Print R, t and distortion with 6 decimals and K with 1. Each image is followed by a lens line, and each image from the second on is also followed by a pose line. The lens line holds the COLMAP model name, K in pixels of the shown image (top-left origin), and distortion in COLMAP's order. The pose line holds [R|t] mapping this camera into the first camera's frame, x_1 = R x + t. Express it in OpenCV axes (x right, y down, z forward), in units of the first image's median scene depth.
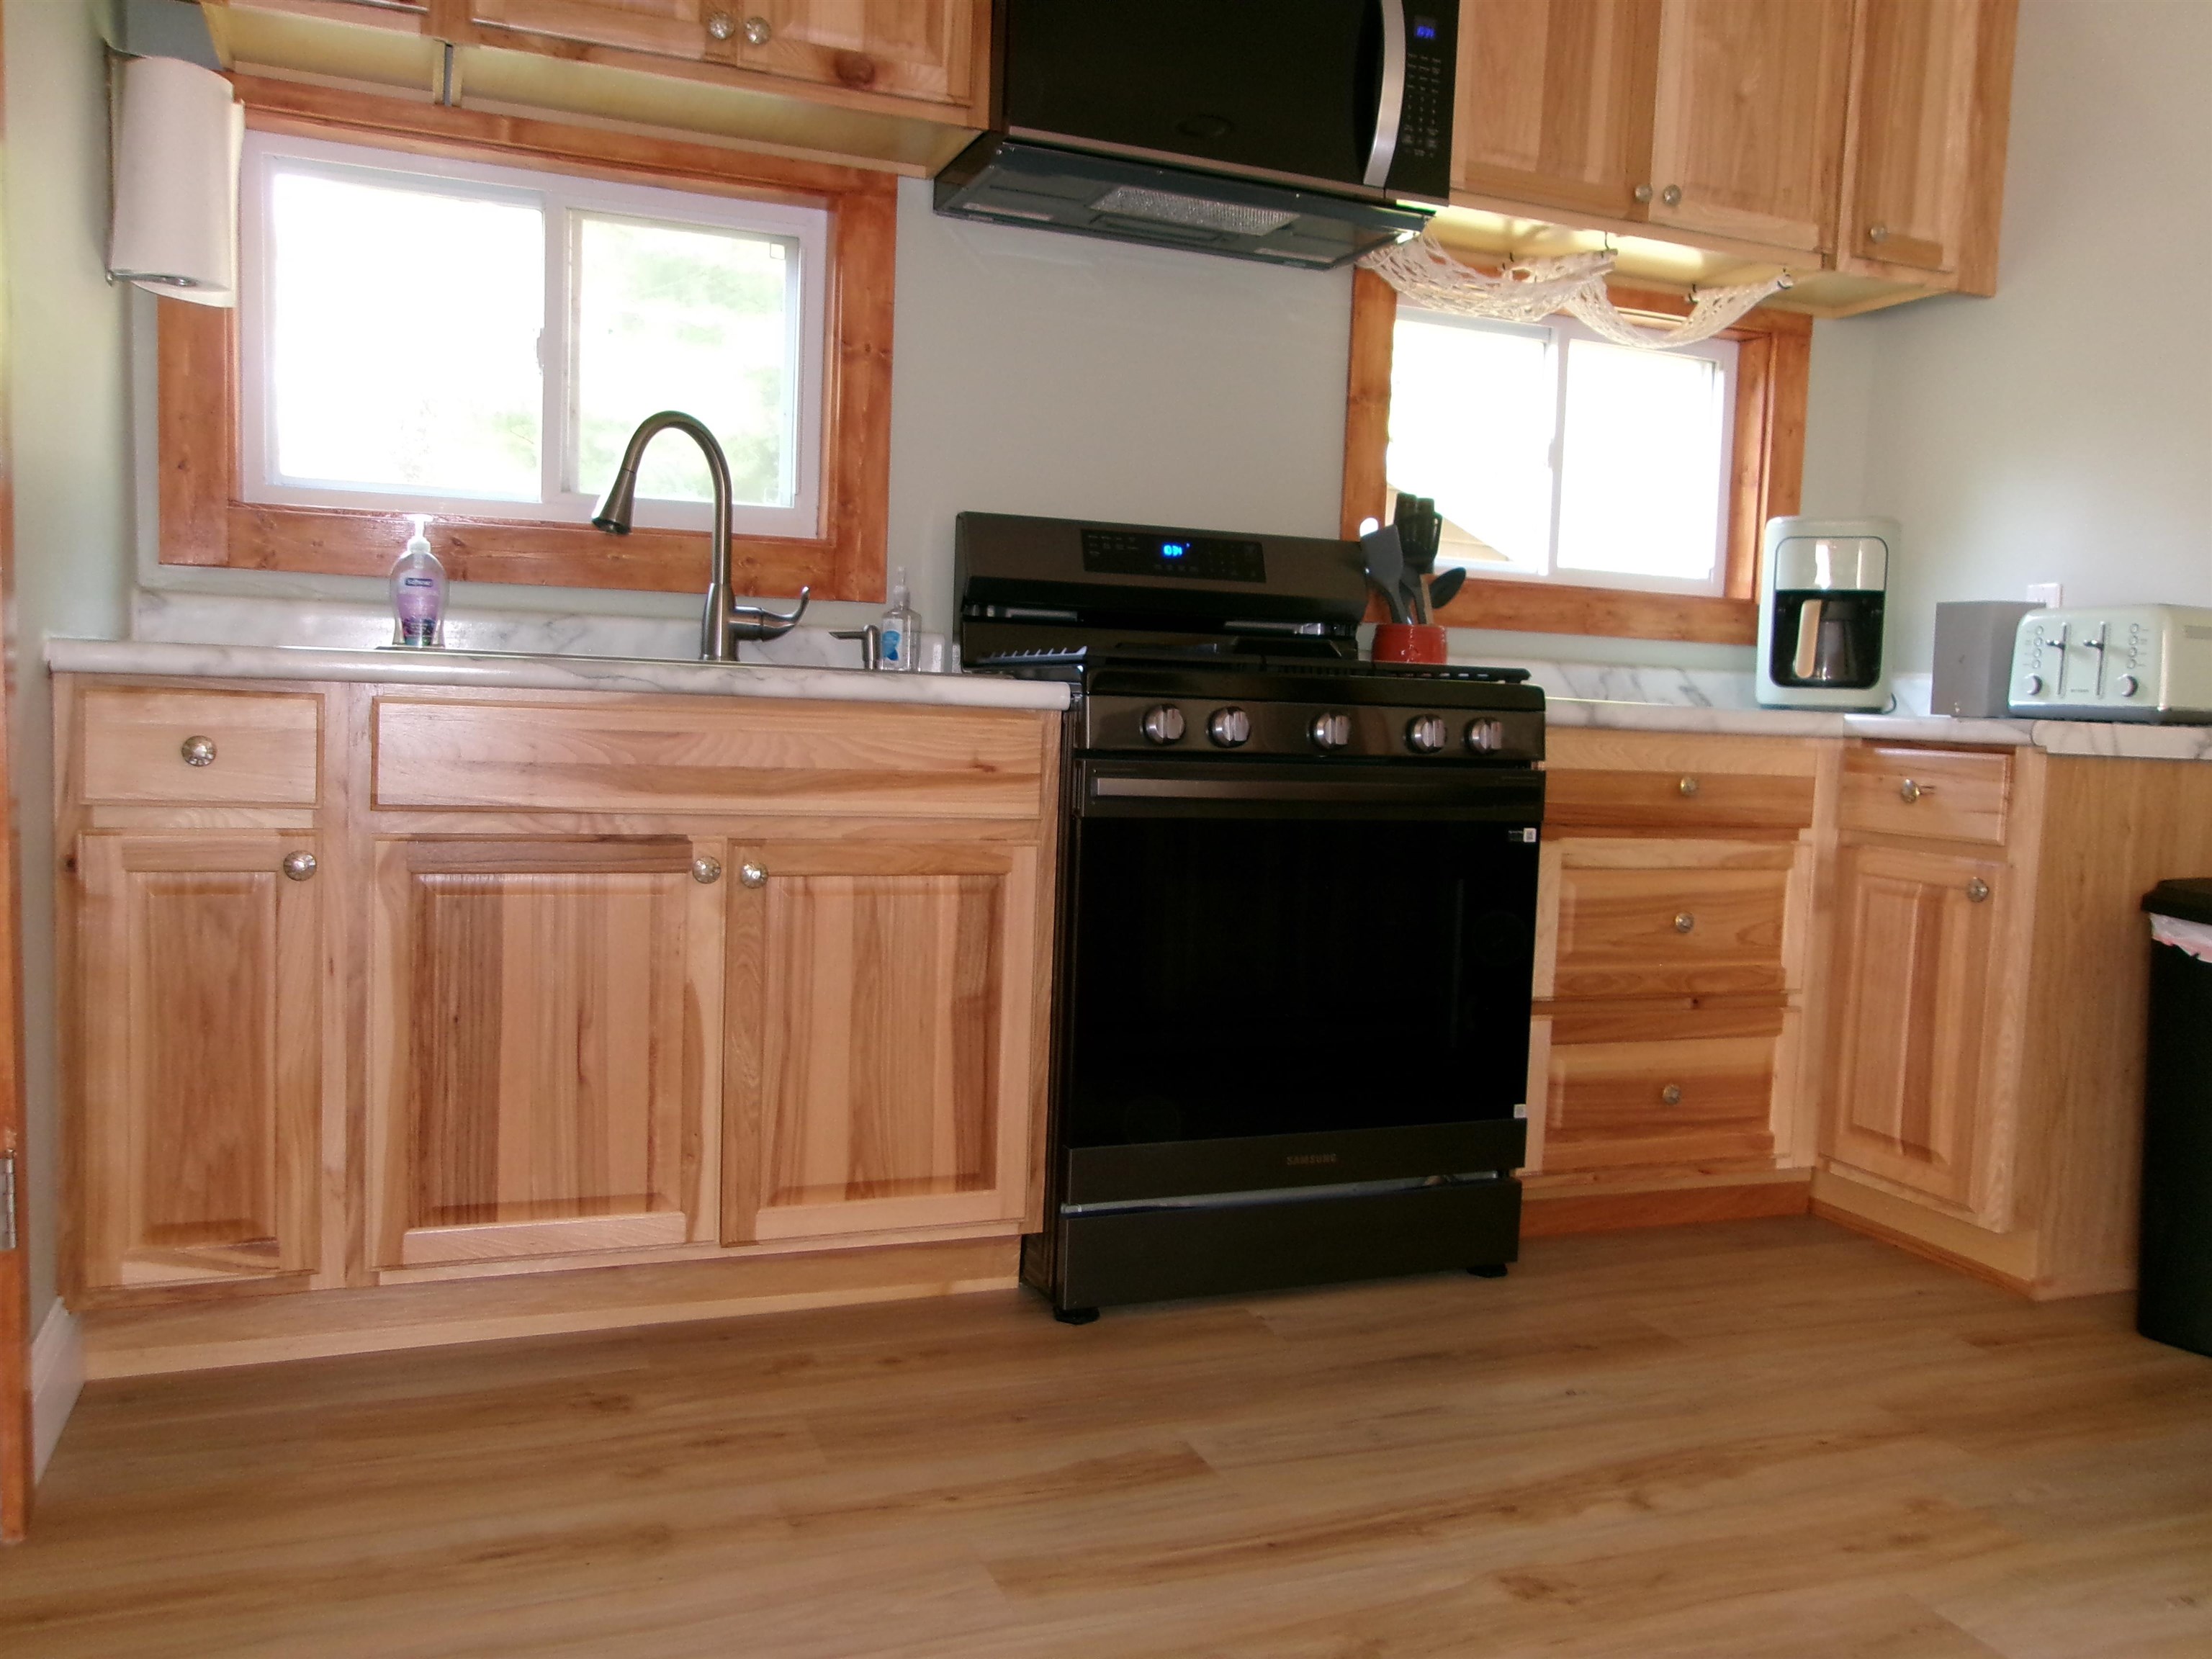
lens RADIAL K [[1735.1, 0, 1106.0], [0, 1735.1, 819.7], [0, 0, 1]] dist [-0.034813, 0.060532]
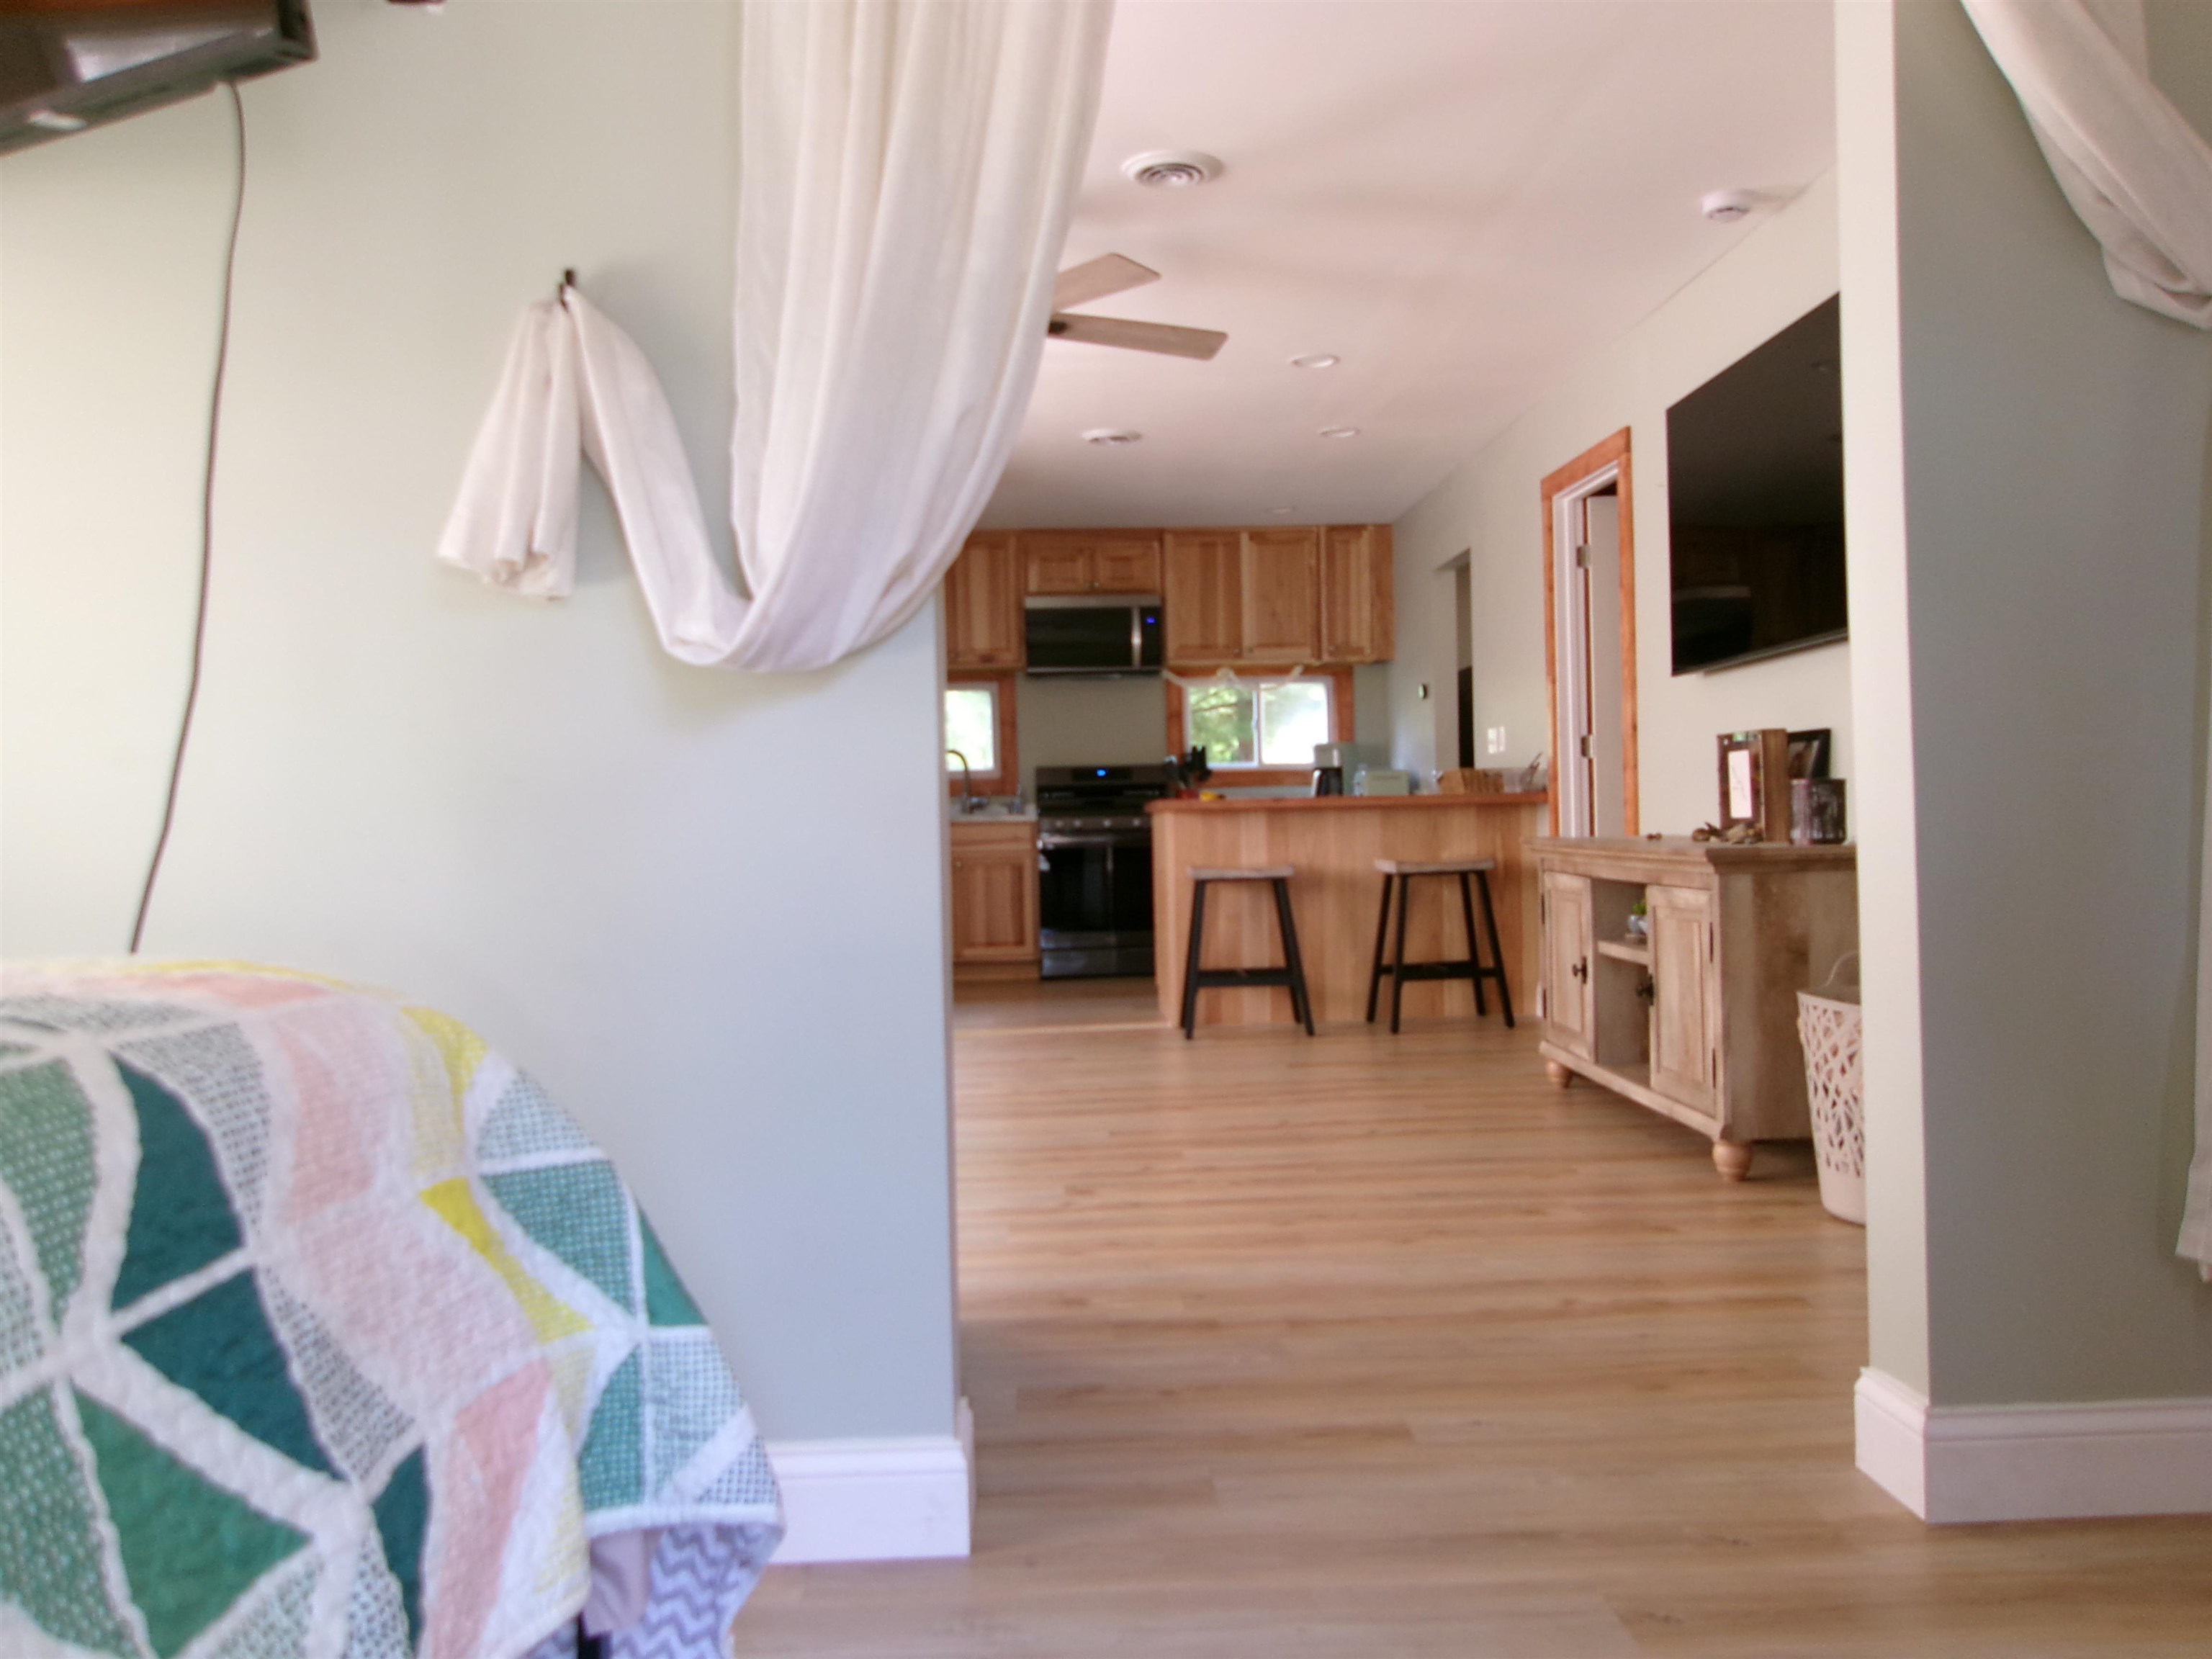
lens RADIAL K [[1735.1, 0, 1109.9], [0, 1735.1, 837.0], [0, 0, 1]] dist [-0.034813, 0.060532]
pose [[0.943047, -0.063150, -0.326609, 1.149416], [0.037801, 0.995800, -0.083393, 0.247286], [0.330504, 0.066297, 0.941473, -2.142115]]
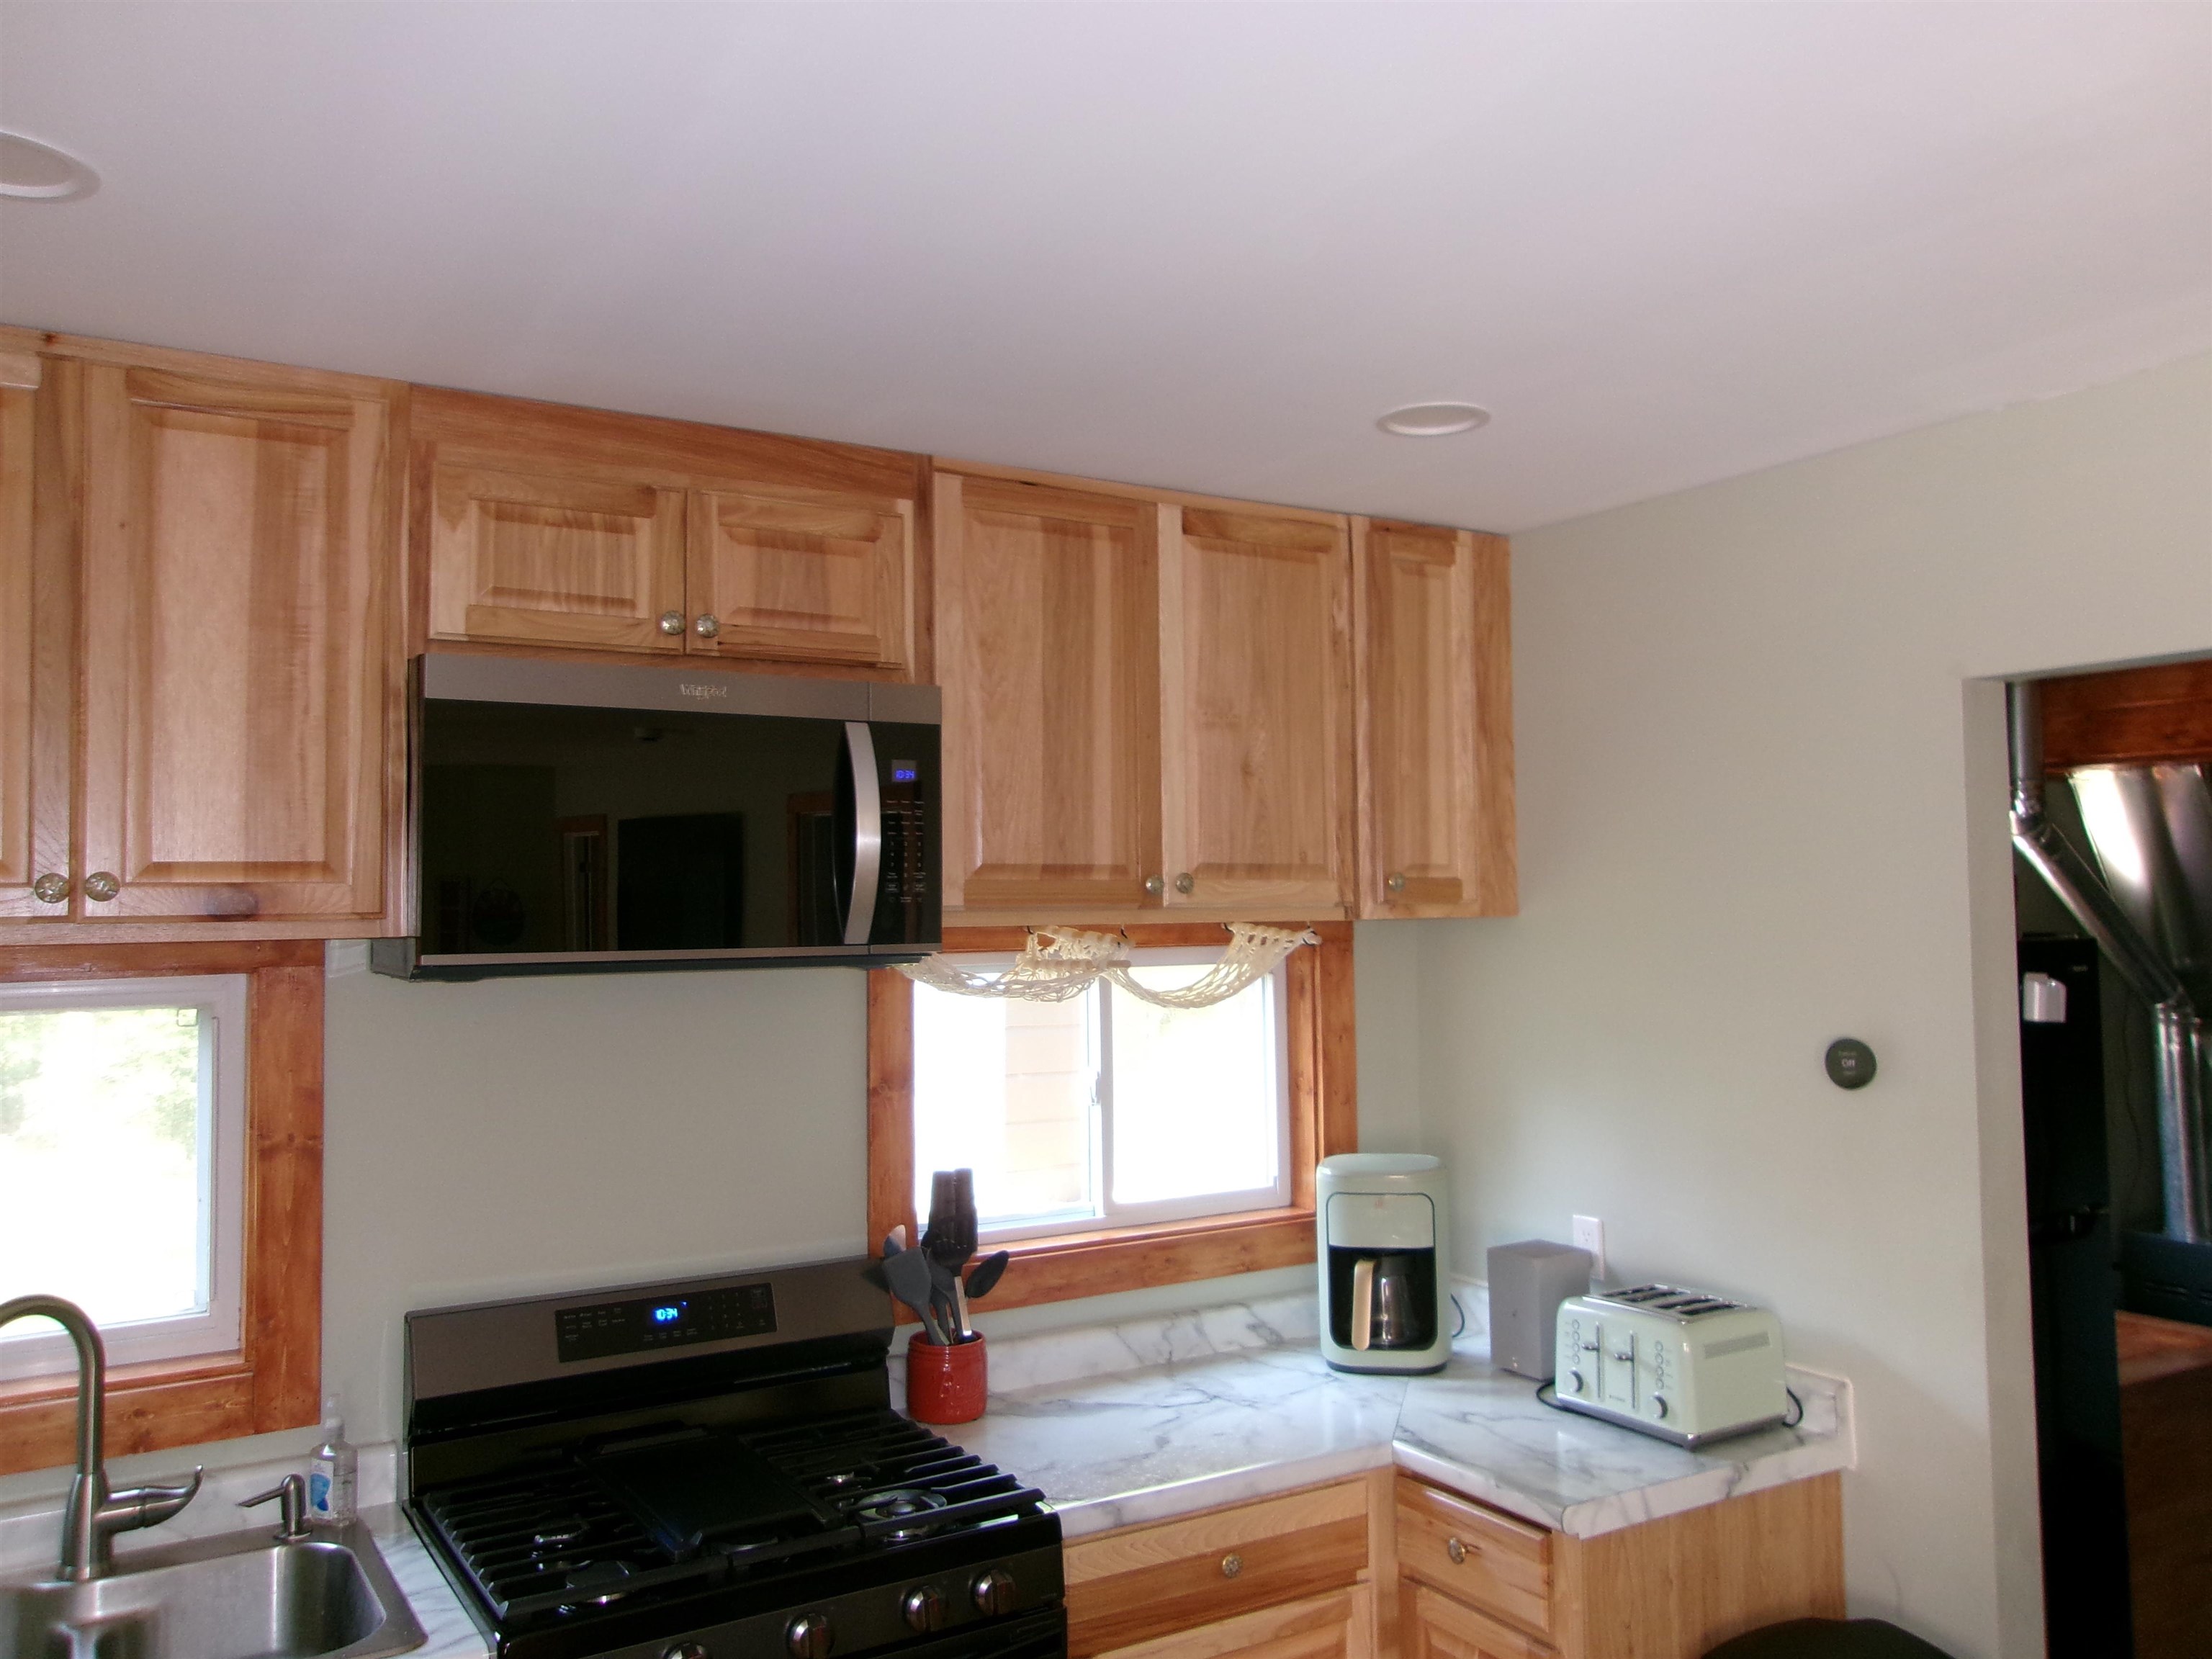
lens RADIAL K [[1735.1, 0, 1119.2], [0, 1735.1, 800.1], [0, 0, 1]] dist [-0.034813, 0.060532]
pose [[0.982390, -0.041276, 0.182226, 0.119712], [0.064852, 0.989987, -0.125379, -0.298453], [-0.175226, 0.134988, 0.975230, 0.048687]]
